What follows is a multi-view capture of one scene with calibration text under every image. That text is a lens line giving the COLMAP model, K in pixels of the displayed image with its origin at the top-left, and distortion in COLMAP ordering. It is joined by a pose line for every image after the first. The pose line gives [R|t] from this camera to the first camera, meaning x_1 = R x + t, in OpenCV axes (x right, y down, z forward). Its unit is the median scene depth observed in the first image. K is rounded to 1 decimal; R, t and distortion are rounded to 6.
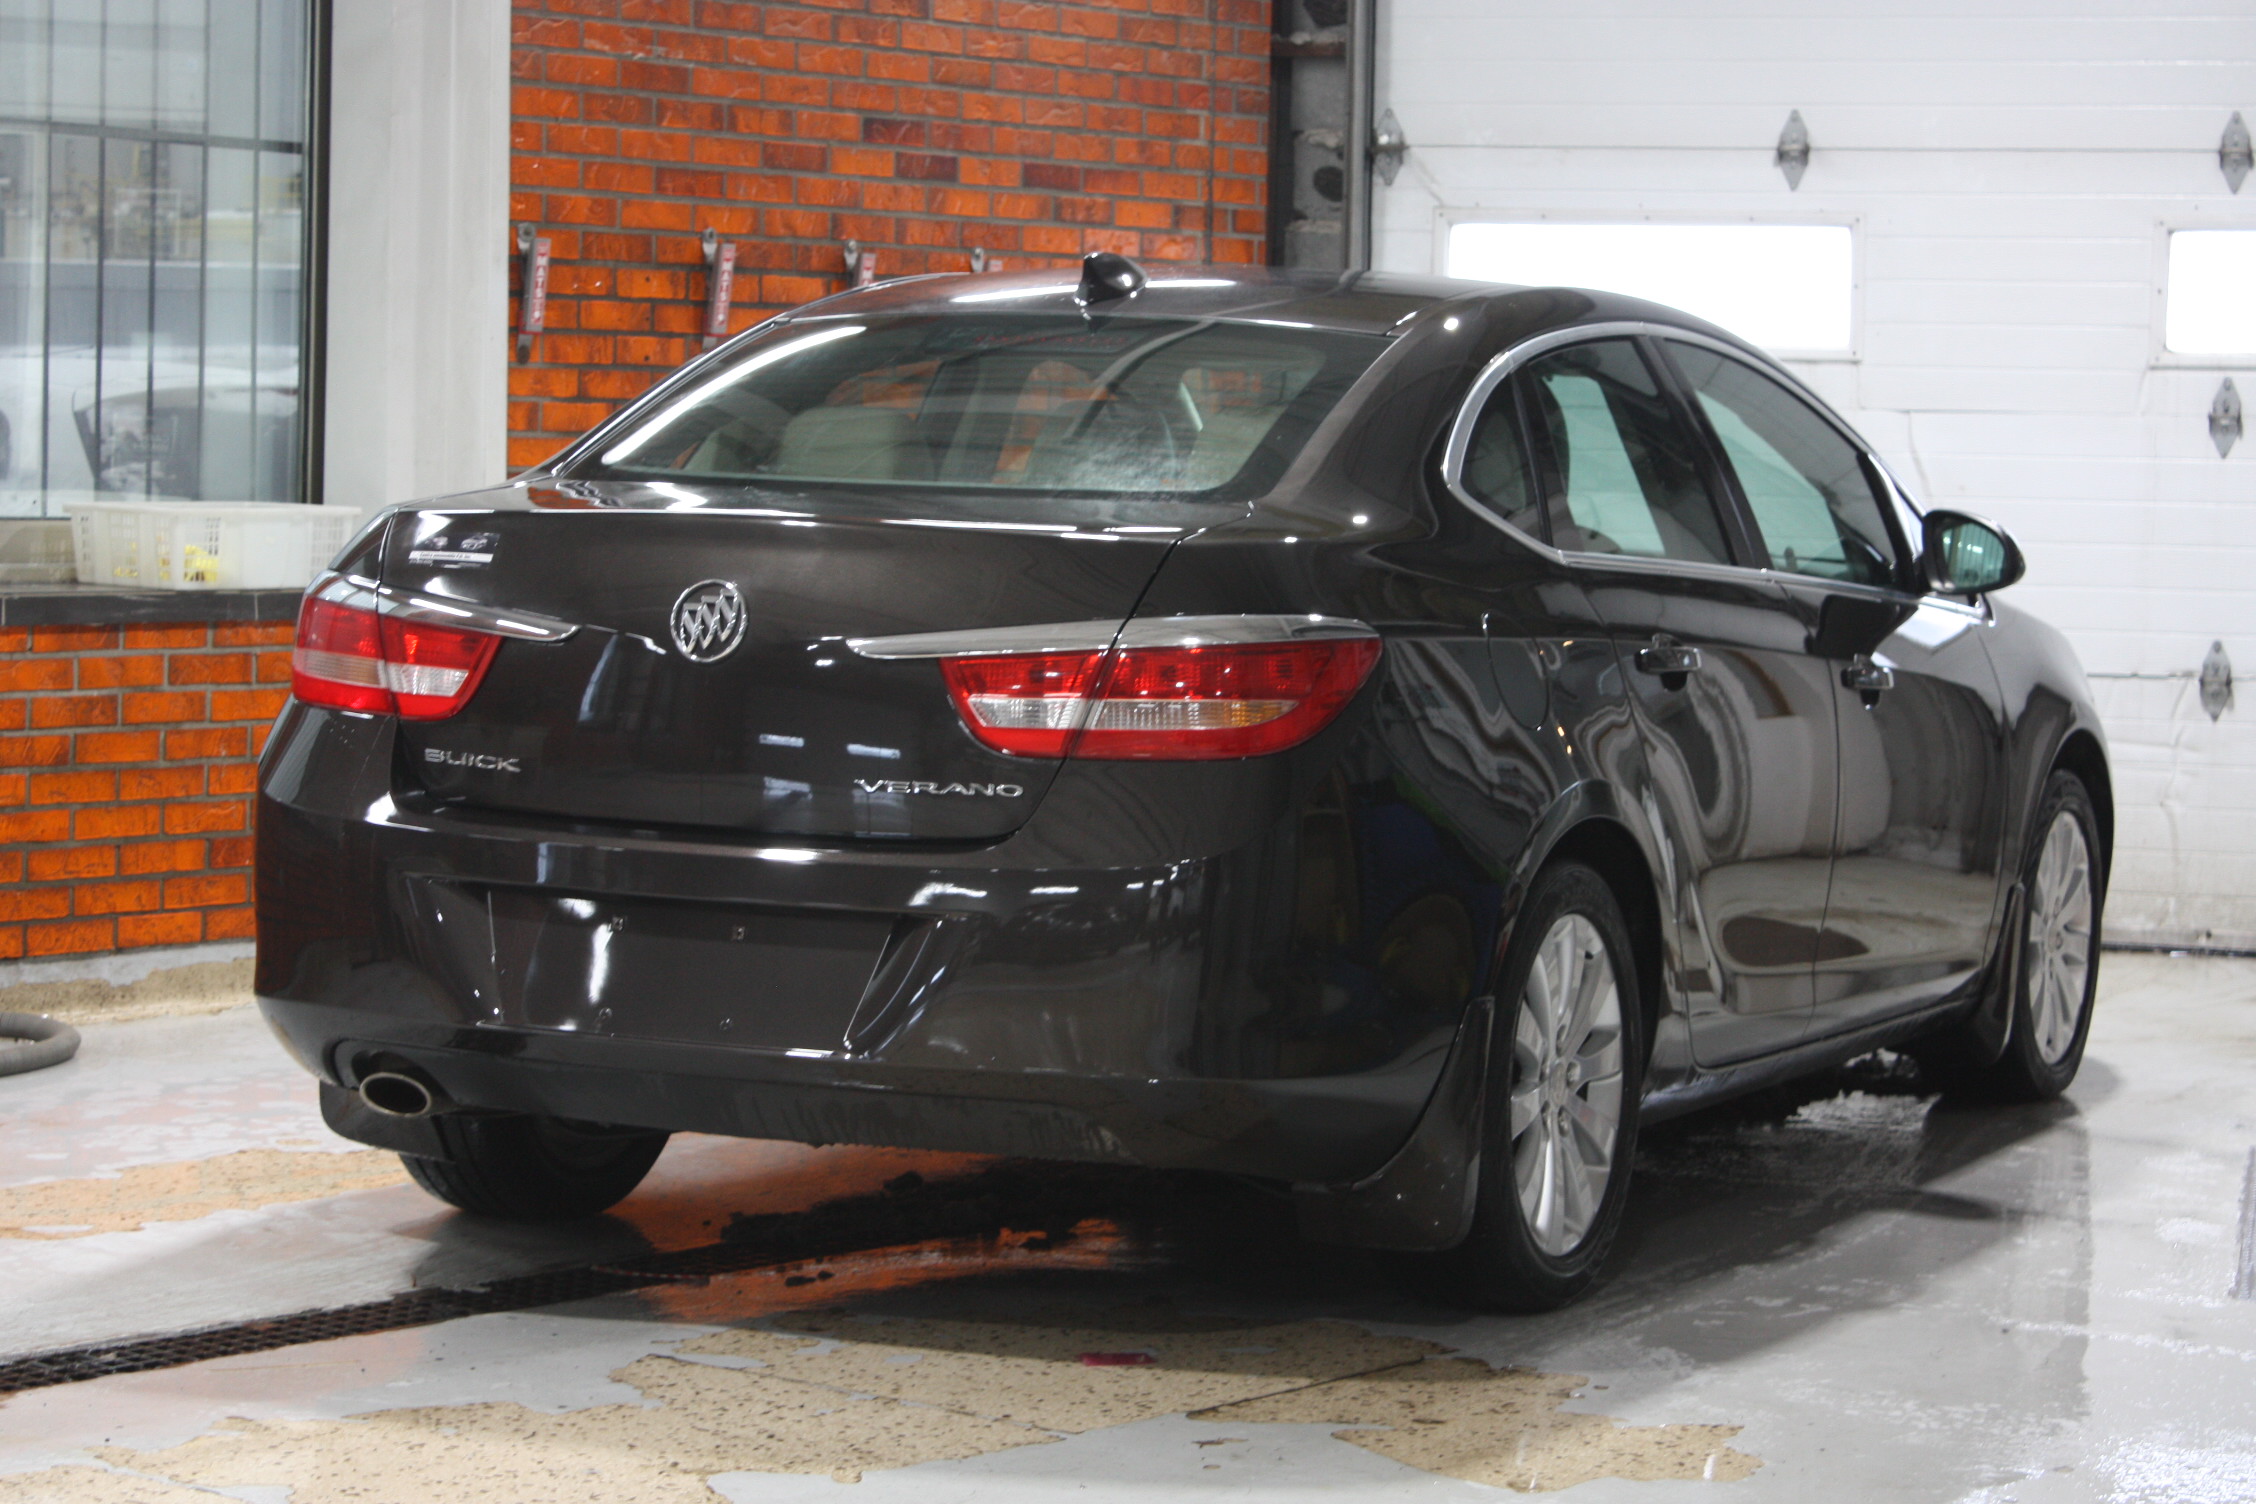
lens RADIAL K [[5184.0, 0, 1128.0], [0, 5184.0, 752.0], [0, 0, 1]] dist [0.015952, 0.230170]
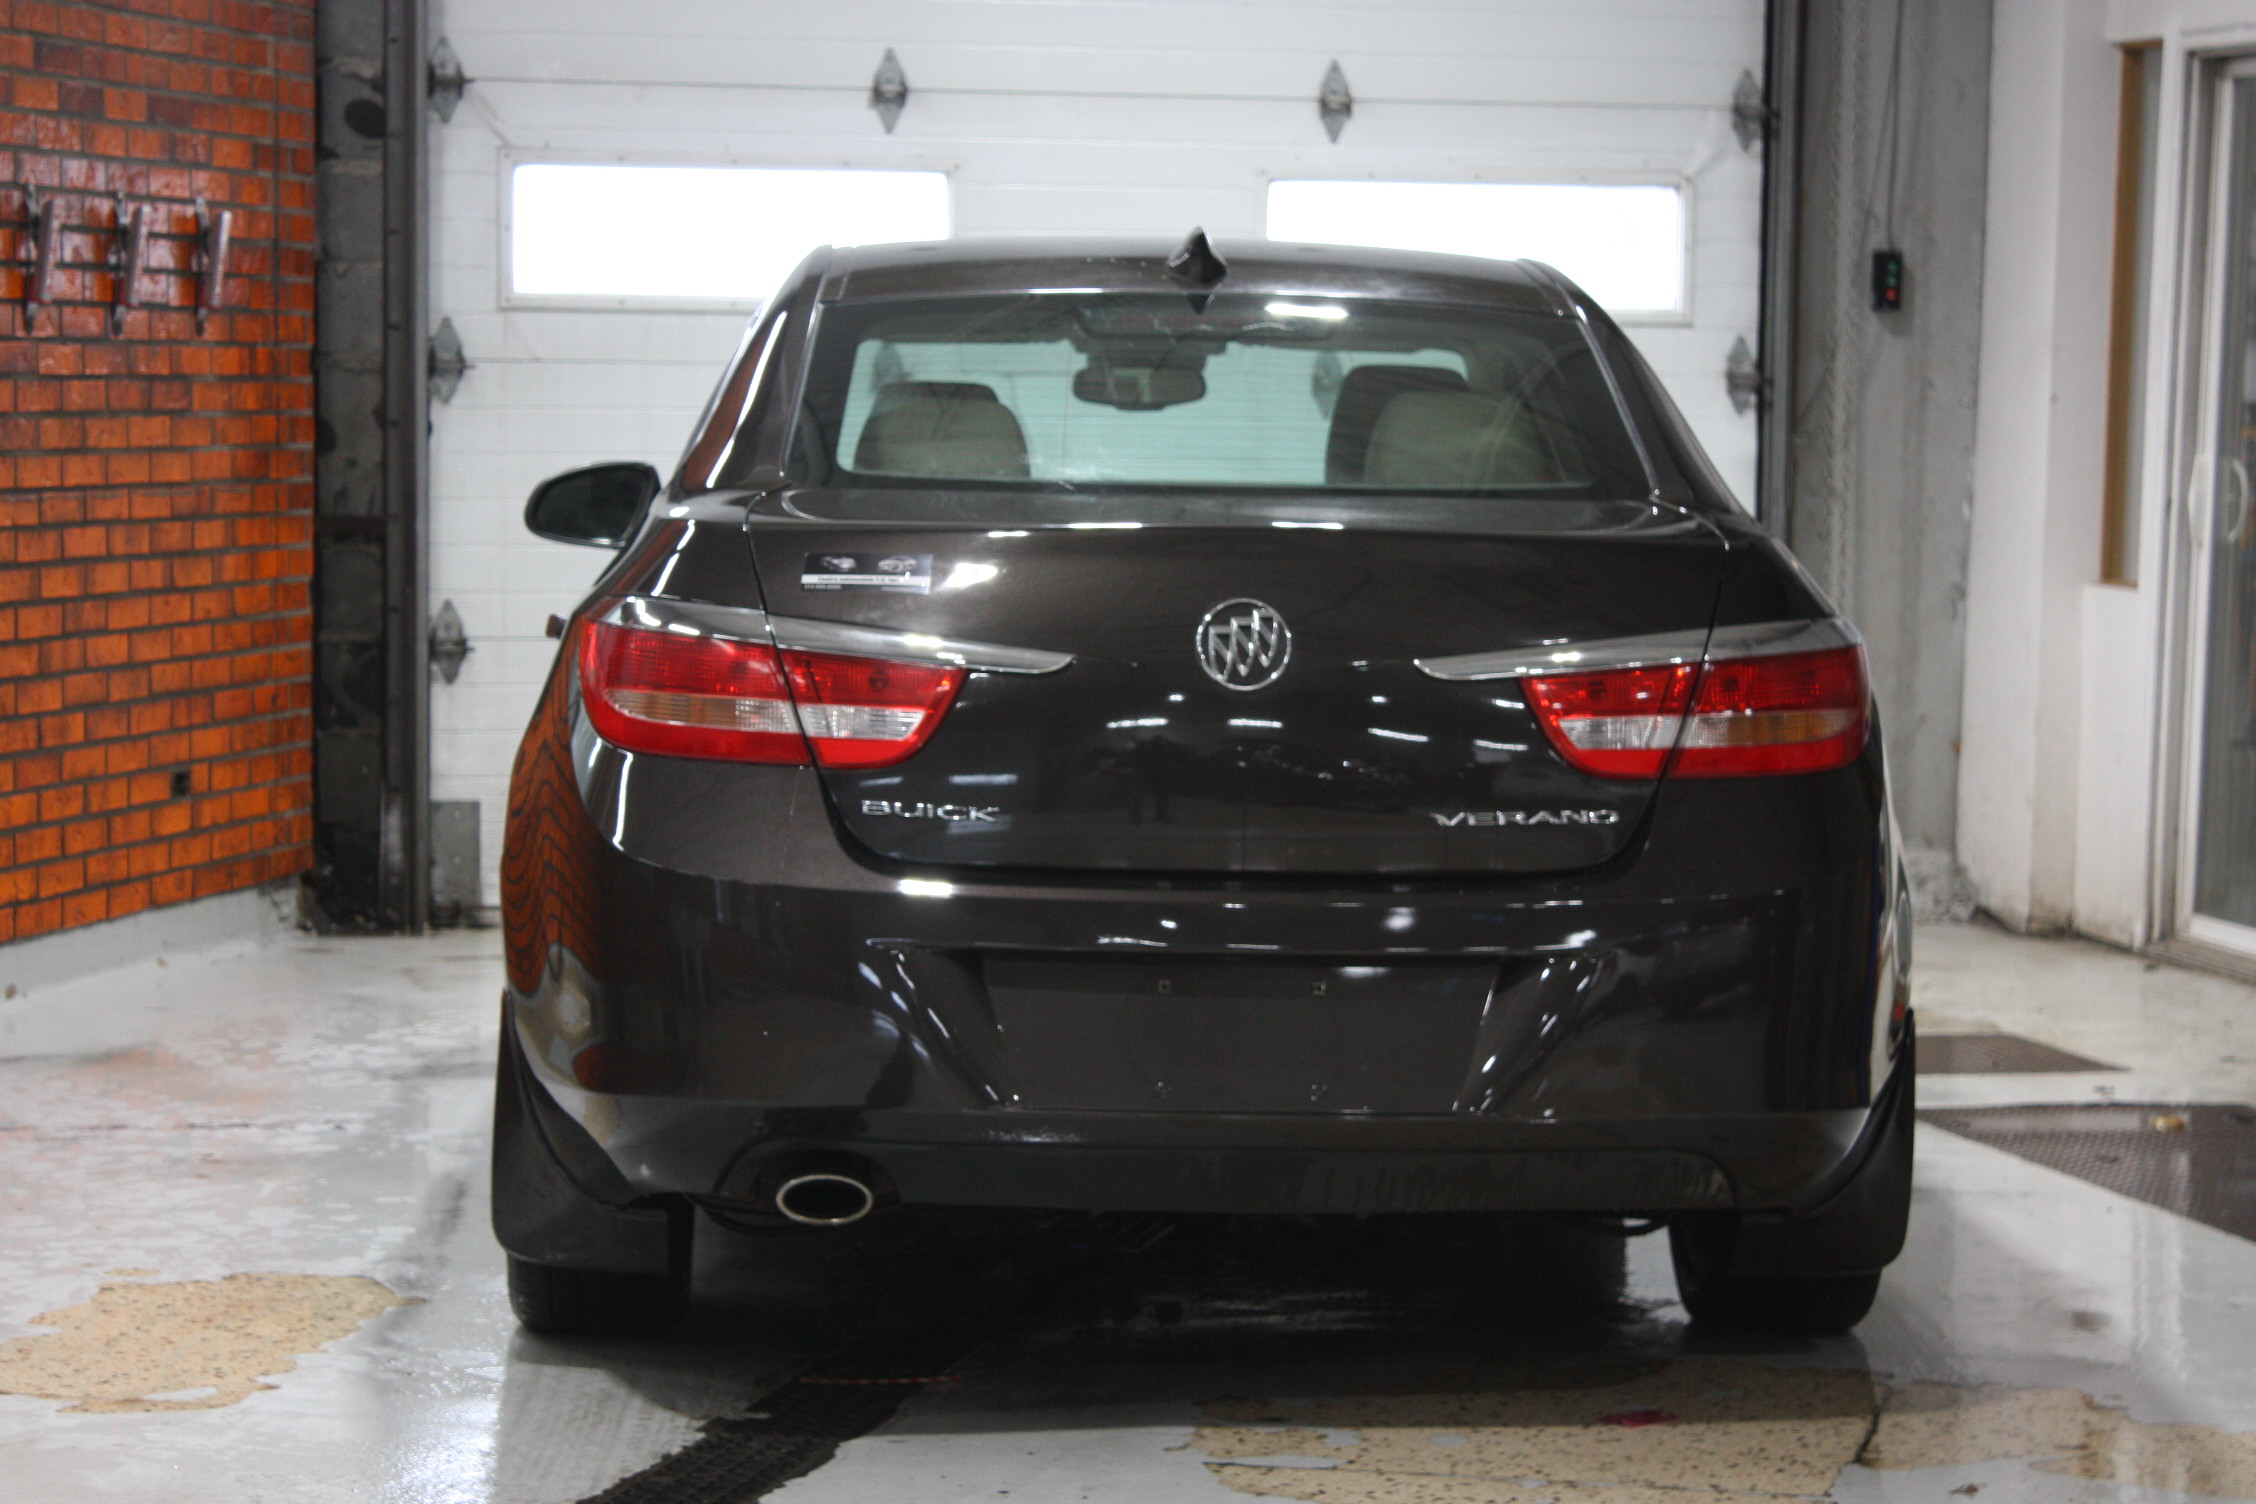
lens RADIAL K [[5730.0, 0, 1128.0], [0, 5730.0, 752.0], [0, 0, 1]] dist [-0.058806, -0.266193]
pose [[0.881020, -0.039116, 0.471459, -0.327467], [0.034623, 0.999235, 0.018204, -0.014714], [-0.471810, 0.000285, 0.881700, 0.073723]]
